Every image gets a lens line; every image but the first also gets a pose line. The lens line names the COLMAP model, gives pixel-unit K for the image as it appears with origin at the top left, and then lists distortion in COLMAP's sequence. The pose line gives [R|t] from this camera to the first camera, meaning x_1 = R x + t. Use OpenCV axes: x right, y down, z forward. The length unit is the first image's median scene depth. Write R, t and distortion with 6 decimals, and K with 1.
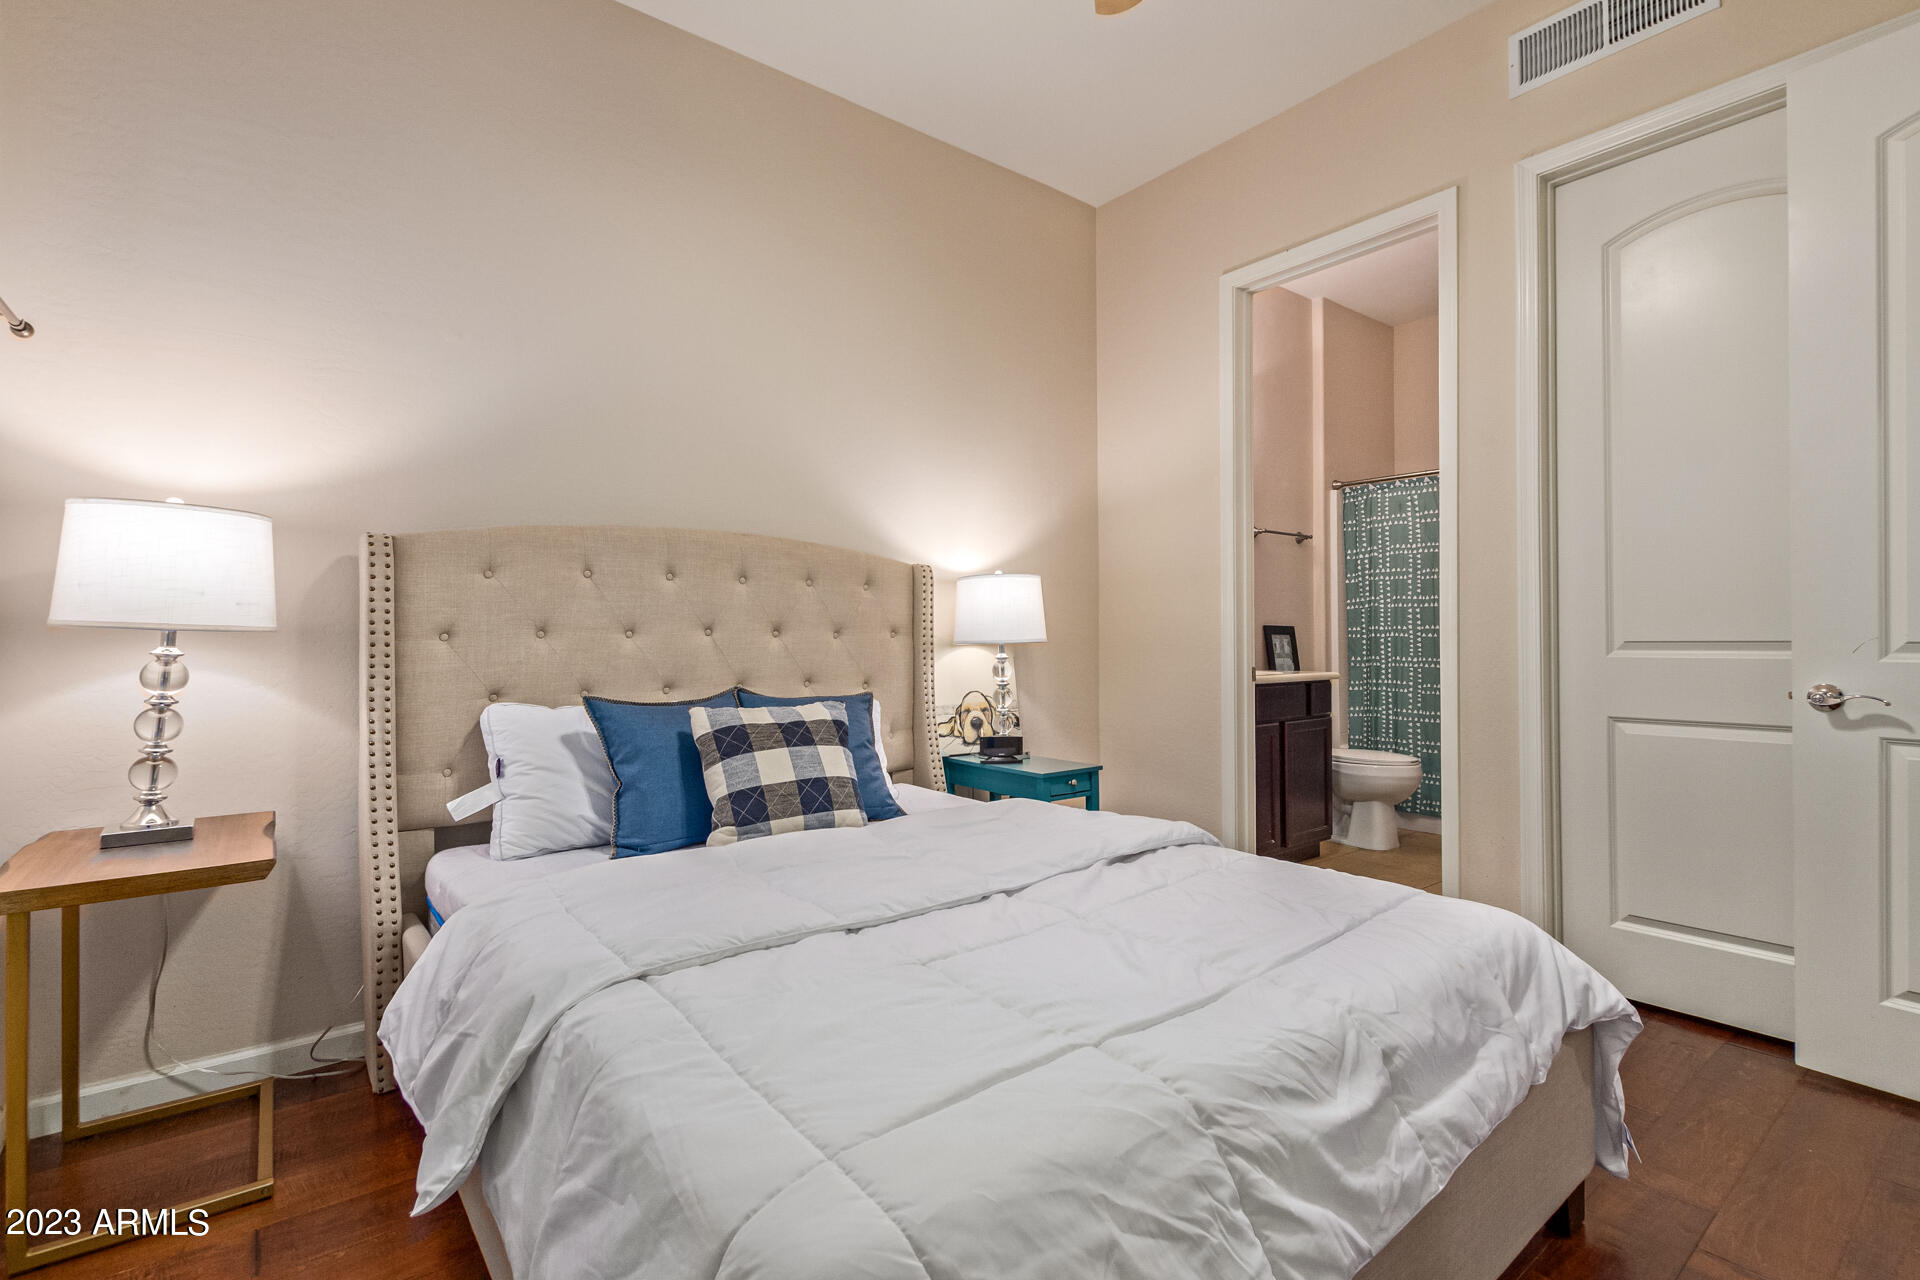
lens RADIAL K [[892.7, 0, 941.0], [0, 892.7, 633.7], [0, 0, 1]] dist [0.005126, -0.000475]
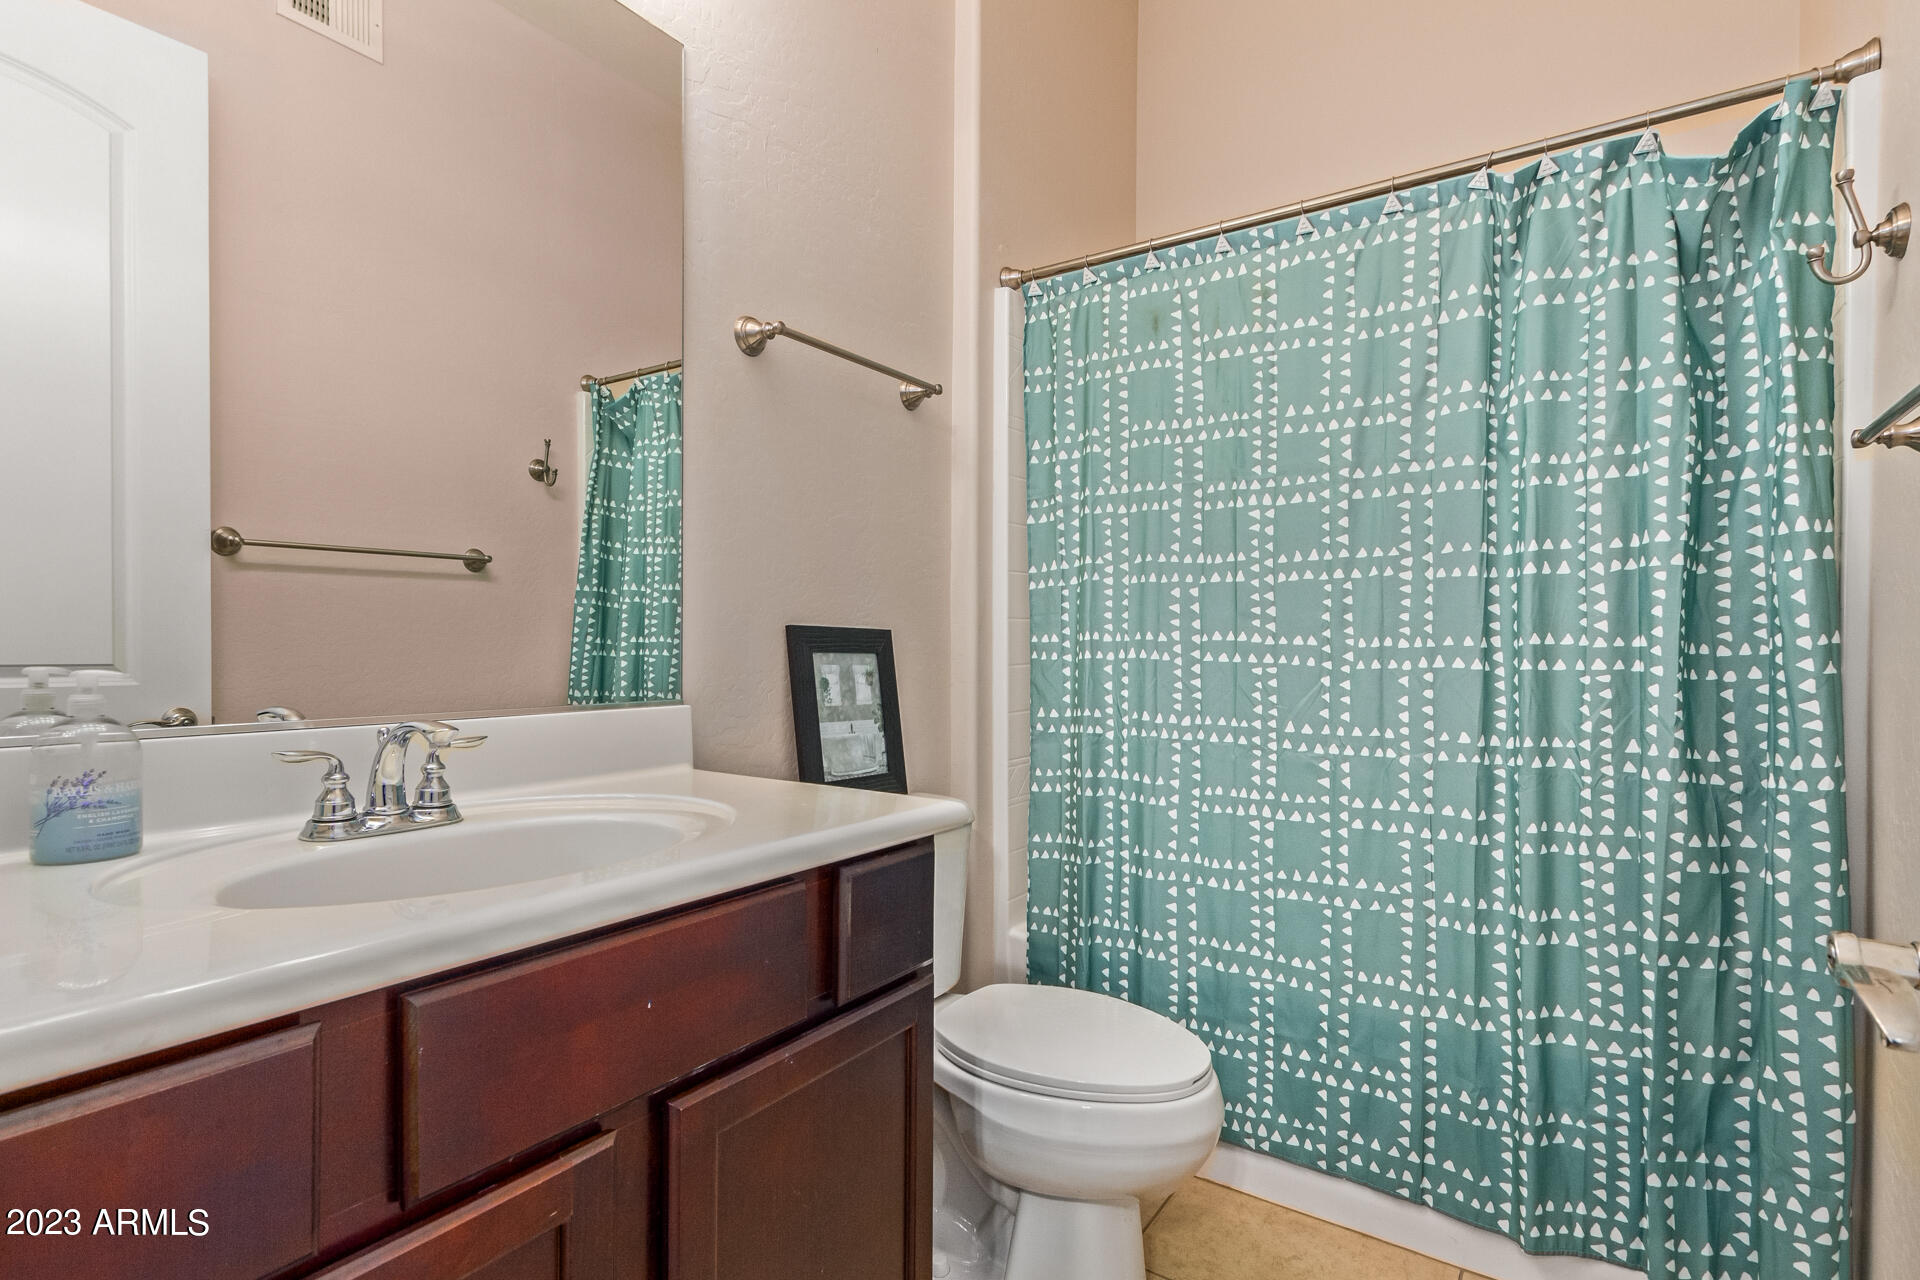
lens RADIAL K [[892.7, 0, 971.9], [0, 892.7, 643.8], [0, 0, 1]] dist [0.005126, -0.000475]
pose [[0.948571, 0.012603, 0.316315, 0.313304], [-0.013841, 0.999903, 0.001667, -0.003432], [-0.316263, -0.005959, 0.948653, 0.648489]]
